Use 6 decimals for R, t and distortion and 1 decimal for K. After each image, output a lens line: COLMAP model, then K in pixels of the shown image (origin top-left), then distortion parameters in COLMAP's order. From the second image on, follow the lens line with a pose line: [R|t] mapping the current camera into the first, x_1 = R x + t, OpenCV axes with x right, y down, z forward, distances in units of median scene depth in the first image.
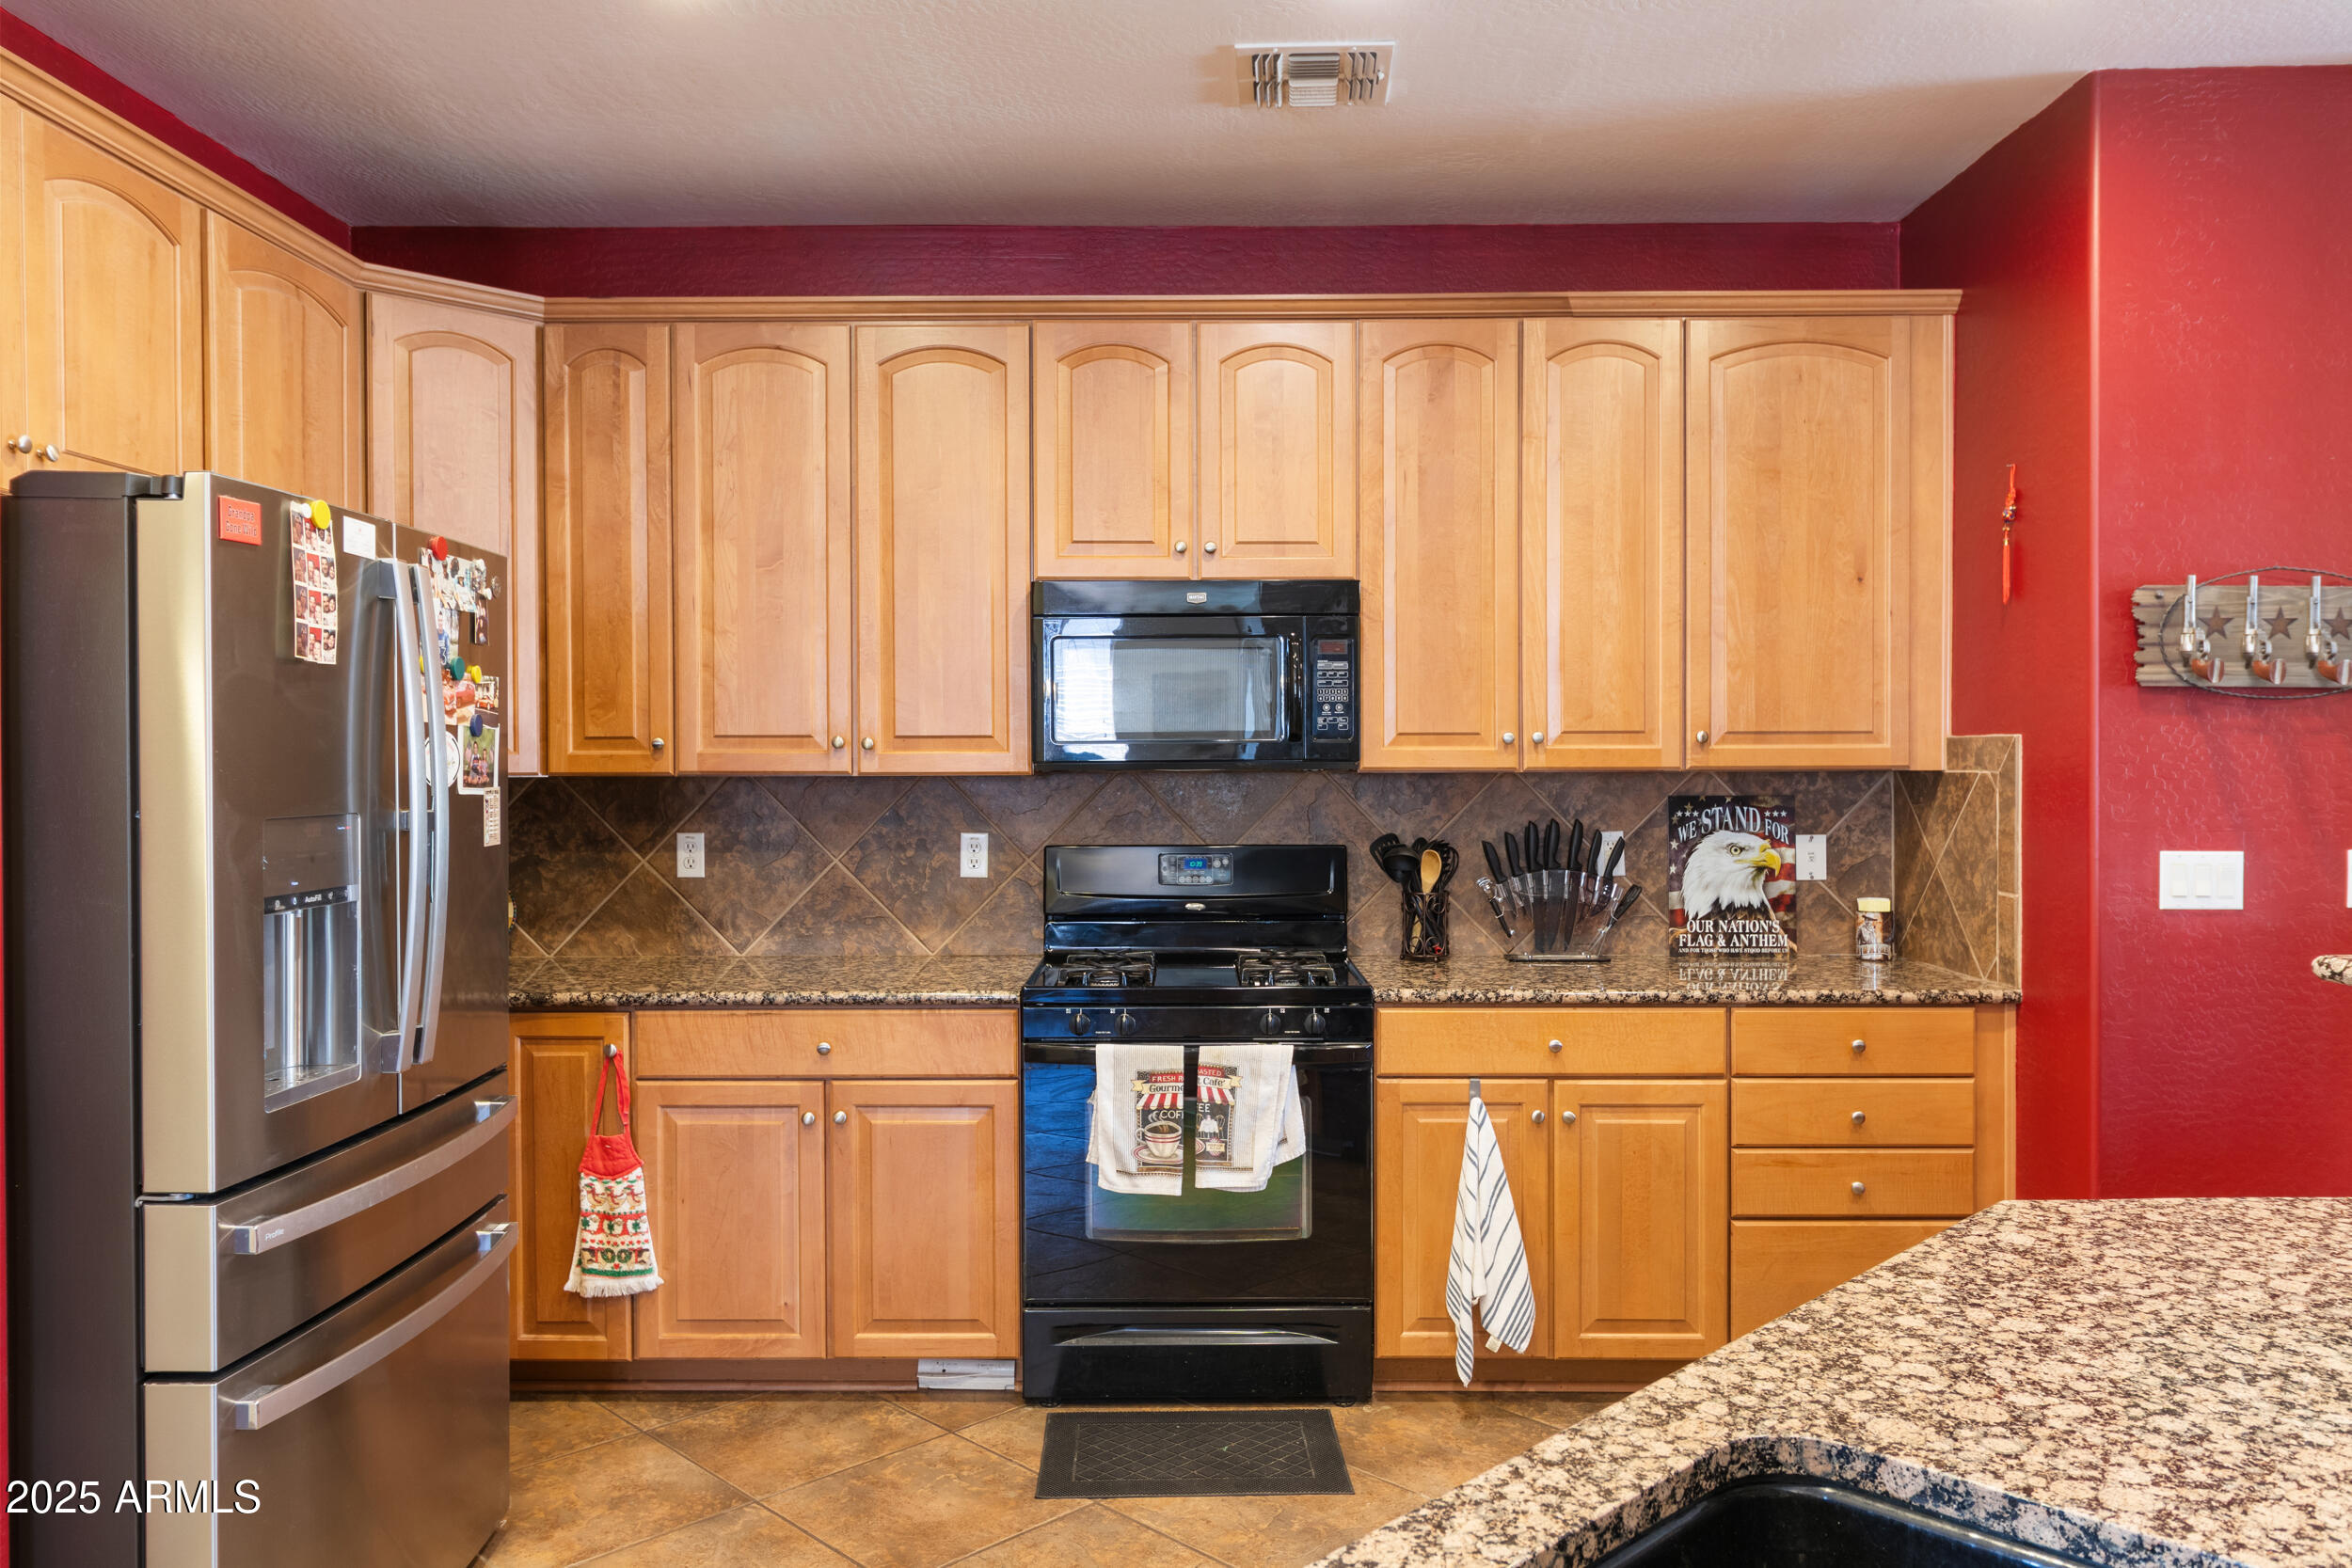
lens RADIAL K [[1661.6, 0, 1176.0], [0, 1661.6, 784.0], [0, 0, 1]] dist [0.003120, -0.001333]
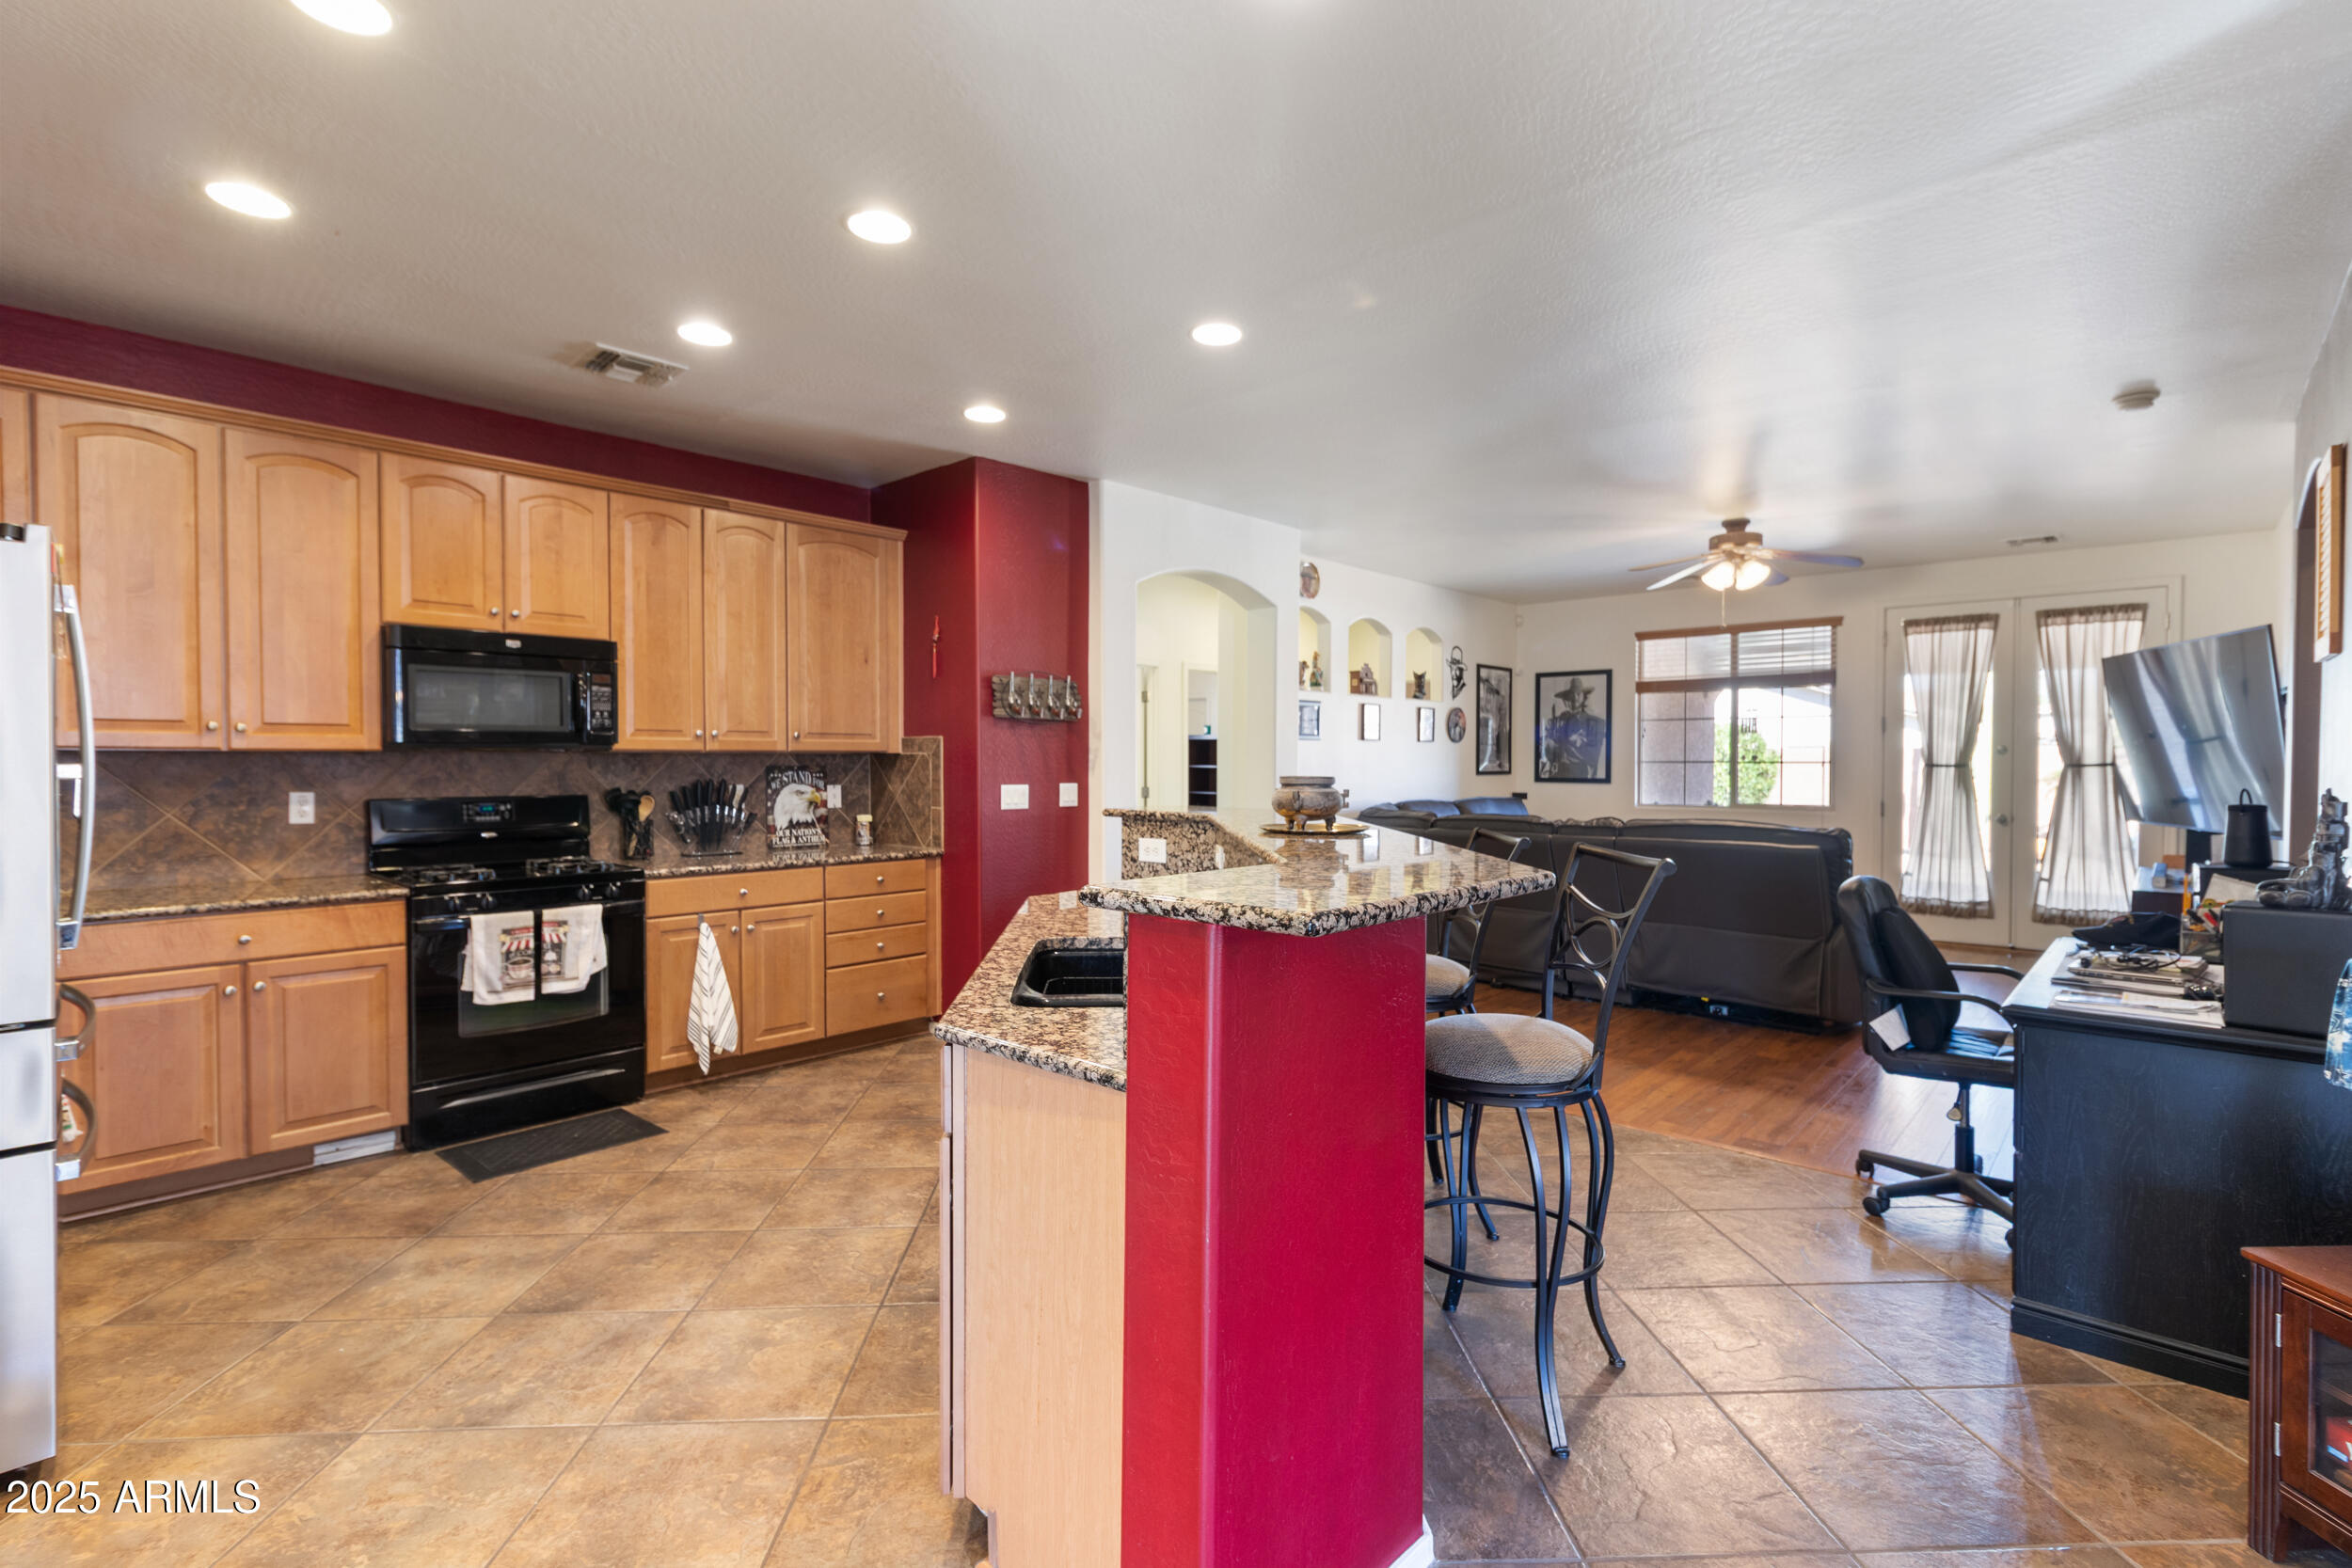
lens RADIAL K [[1076.6, 0, 1185.8], [0, 1076.6, 780.6], [0, 0, 1]] dist [0.001783, 0.000292]
pose [[0.665224, -0.010931, 0.746564, -0.335623], [0.007411, 0.999940, 0.008037, 0.019177], [-0.746607, 0.000186, 0.665265, -0.202796]]
